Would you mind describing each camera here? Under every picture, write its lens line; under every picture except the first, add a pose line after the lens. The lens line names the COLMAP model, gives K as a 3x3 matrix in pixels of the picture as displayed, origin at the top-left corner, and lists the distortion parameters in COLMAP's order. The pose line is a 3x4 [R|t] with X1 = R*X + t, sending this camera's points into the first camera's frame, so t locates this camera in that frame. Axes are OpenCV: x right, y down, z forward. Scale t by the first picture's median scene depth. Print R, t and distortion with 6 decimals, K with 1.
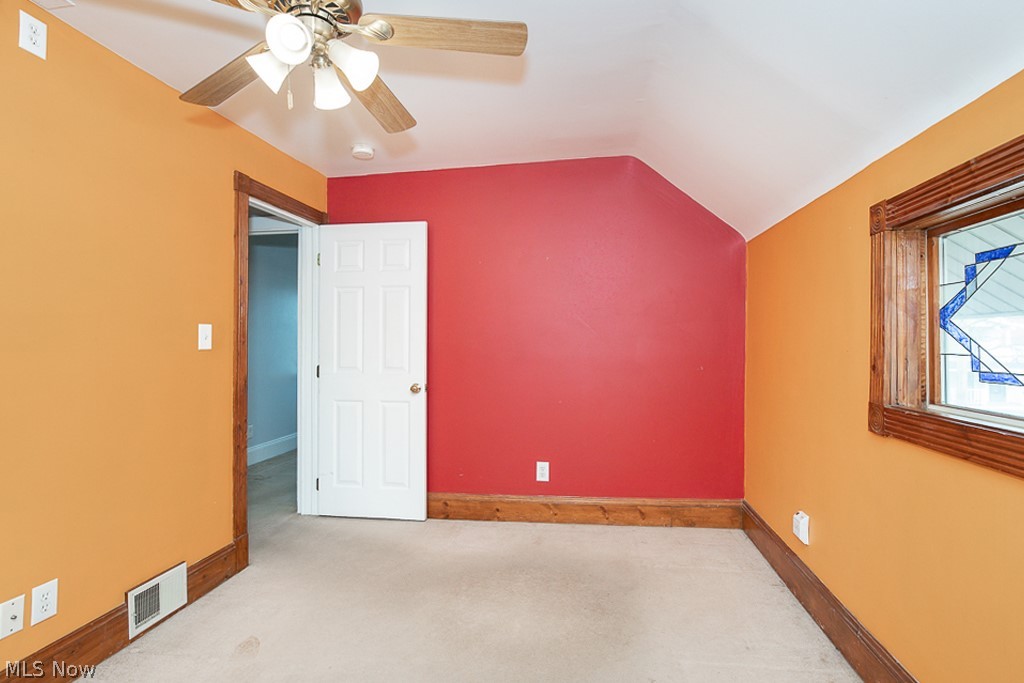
lens RADIAL K [[484.8, 0, 512.3], [0, 484.8, 342.0], [0, 0, 1]] dist [-0.000592, 0.001823]
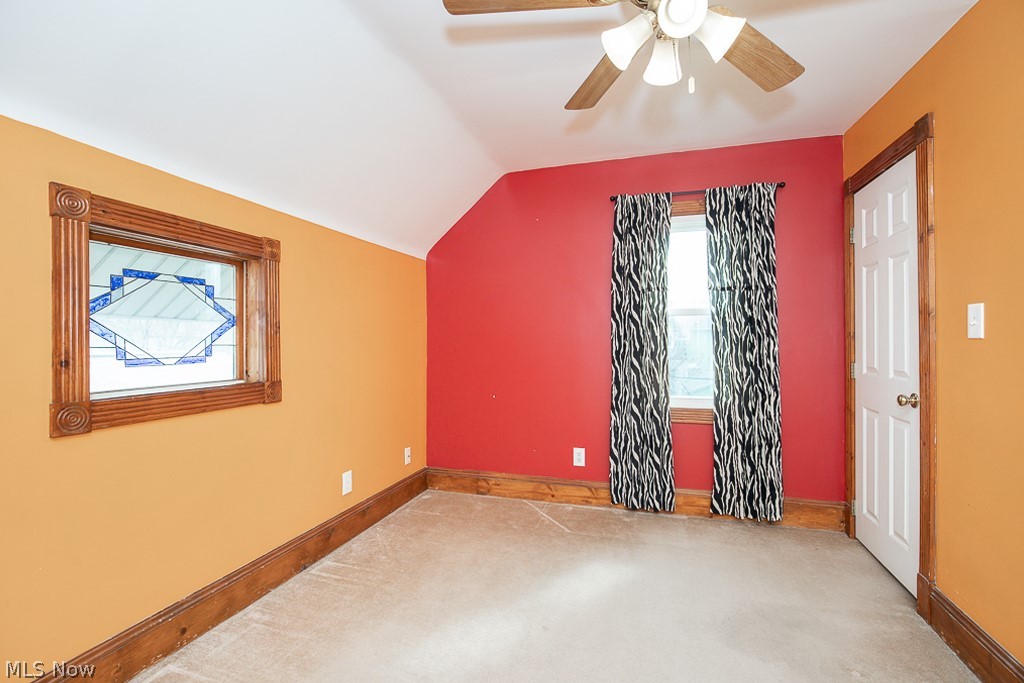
lens RADIAL K [[484.8, 0, 512.0], [0, 484.8, 341.0], [0, 0, 1]] dist [-0.000592, 0.001823]
pose [[-0.990214, 0.000539, 0.139554, -0.248842], [0.000364, 0.999999, -0.001282, 0.013095], [-0.139554, -0.001219, -0.990214, 2.127452]]
